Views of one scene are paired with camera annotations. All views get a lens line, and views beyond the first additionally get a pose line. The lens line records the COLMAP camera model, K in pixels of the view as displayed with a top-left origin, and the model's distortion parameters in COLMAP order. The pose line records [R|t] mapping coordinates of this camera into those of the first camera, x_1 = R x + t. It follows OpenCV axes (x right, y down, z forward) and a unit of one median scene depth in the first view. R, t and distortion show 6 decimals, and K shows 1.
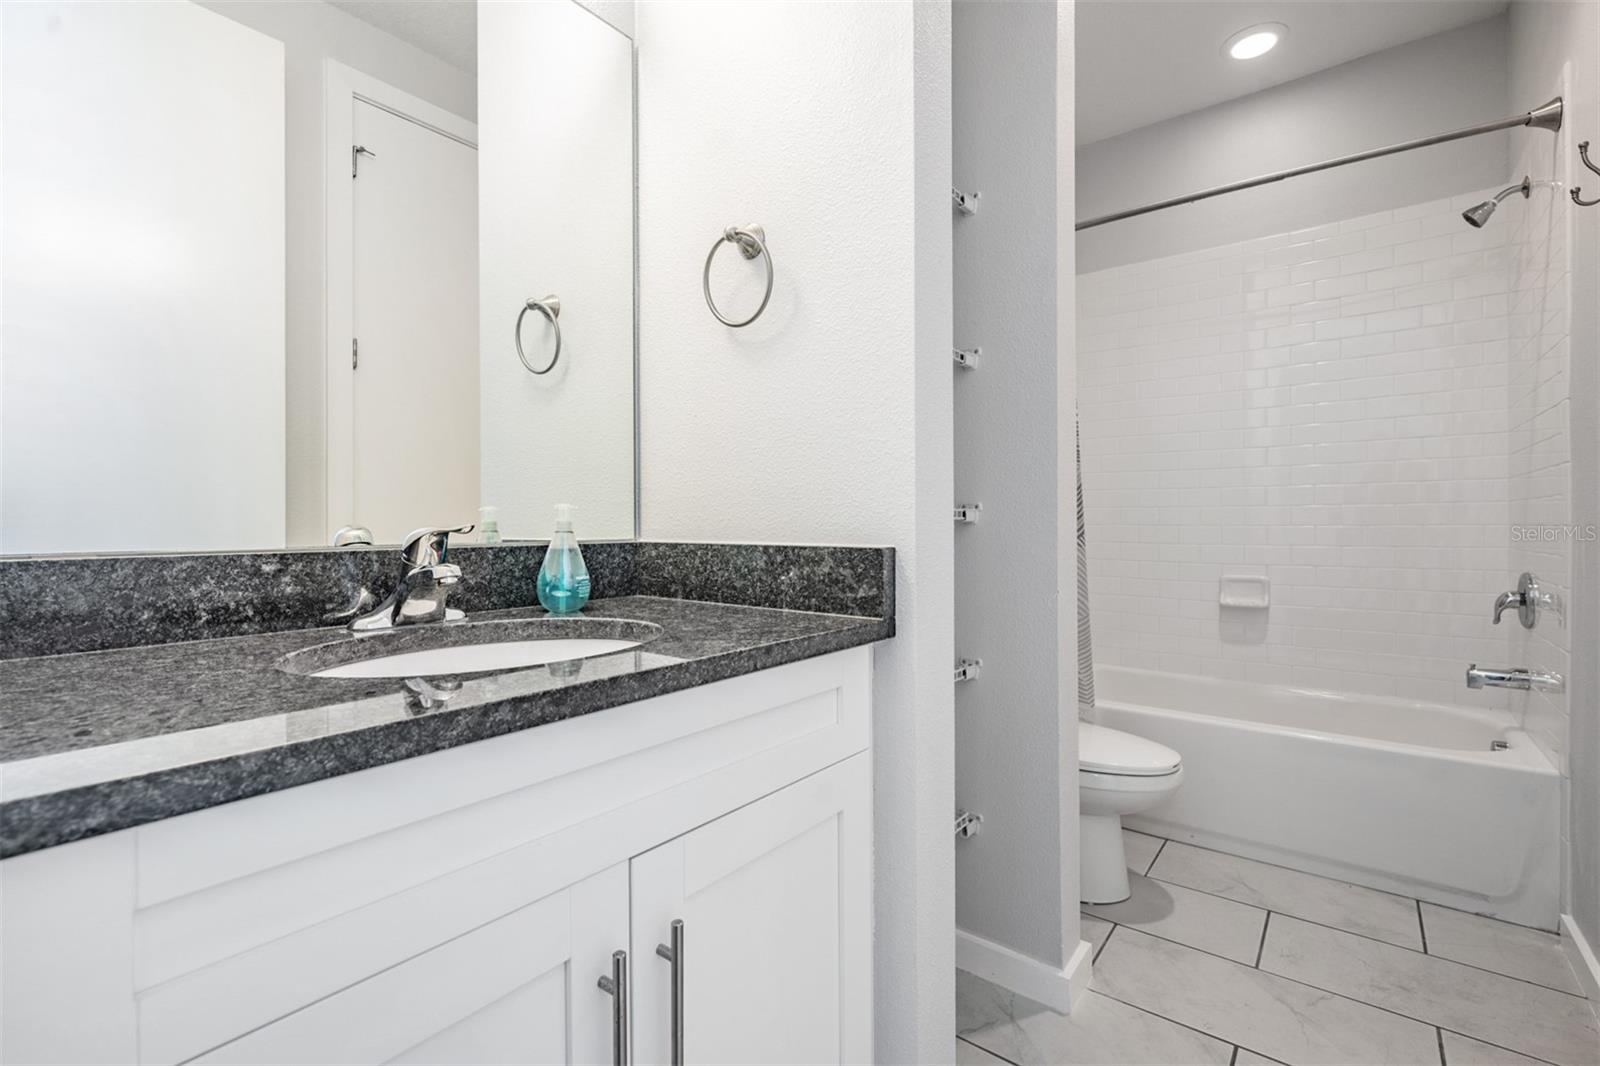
lens RADIAL K [[728.0, 0, 809.7], [0, 728.0, 529.8], [0, 0, 1]] dist [0.004730, -0.000224]
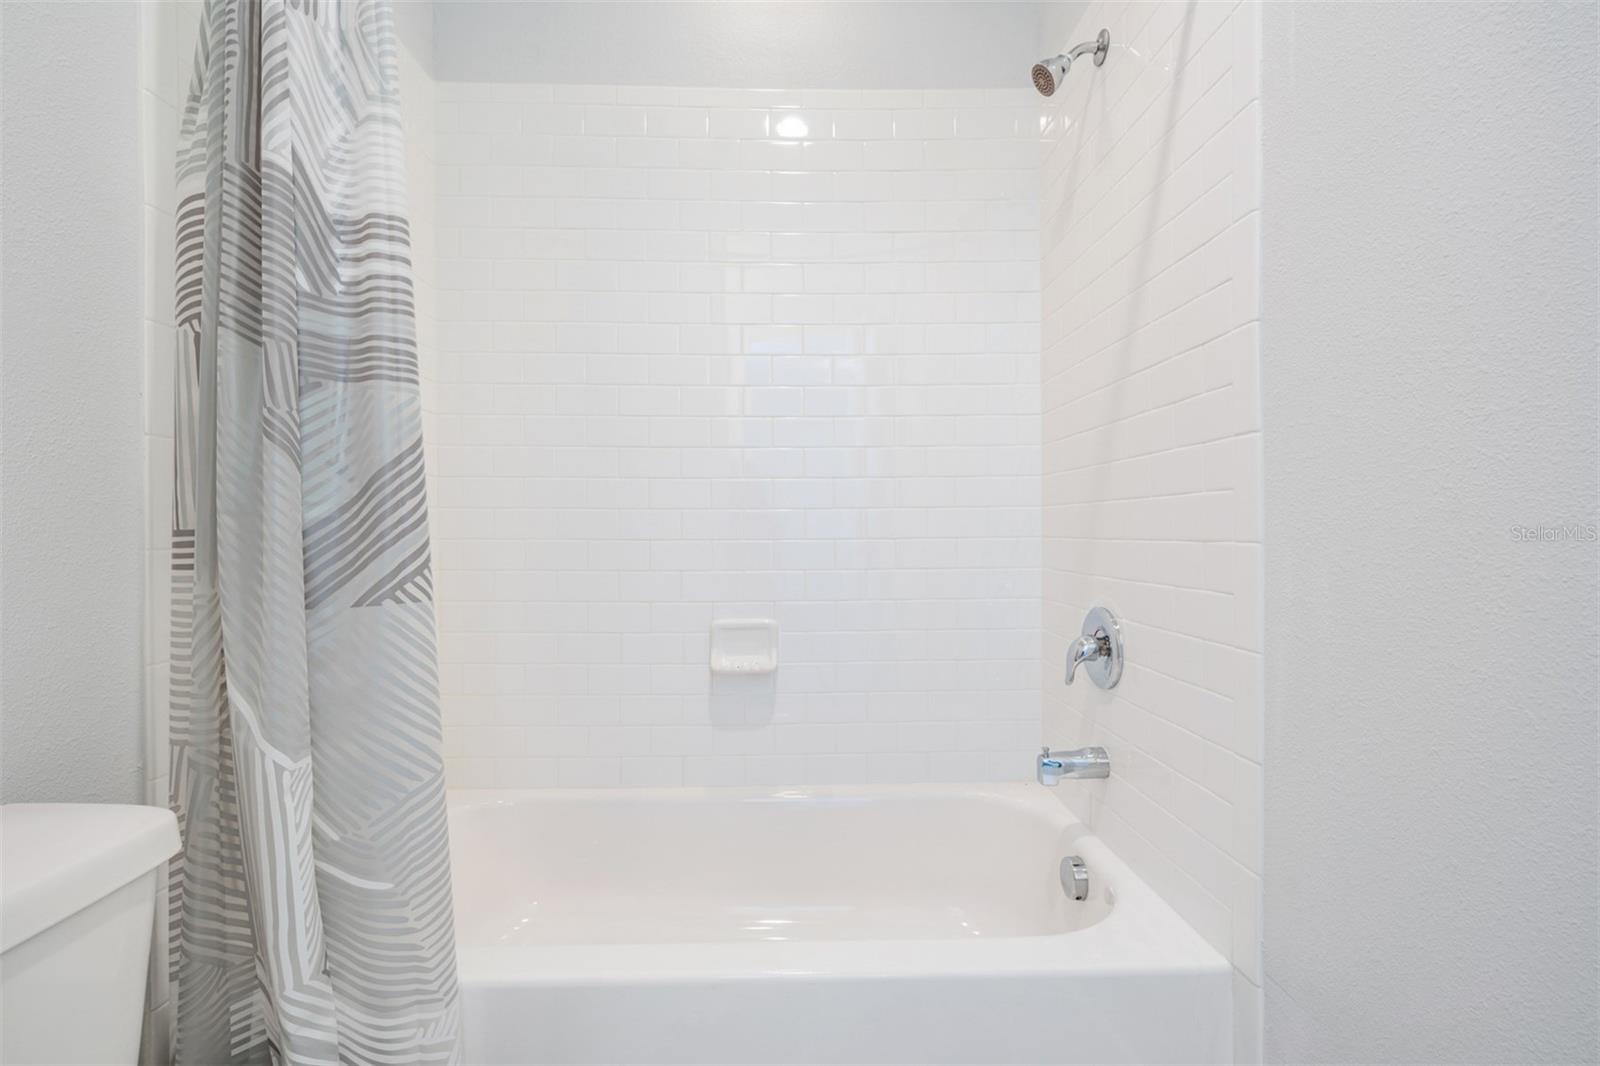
lens RADIAL K [[728.0, 0, 800.1], [0, 728.0, 533.8], [0, 0, 1]] dist [0.004730, -0.000224]
pose [[0.795331, 0.002724, 0.606169, 0.331541], [0.005859, 0.999909, -0.012181, -0.005679], [-0.606147, 0.013240, 0.795243, 0.615014]]
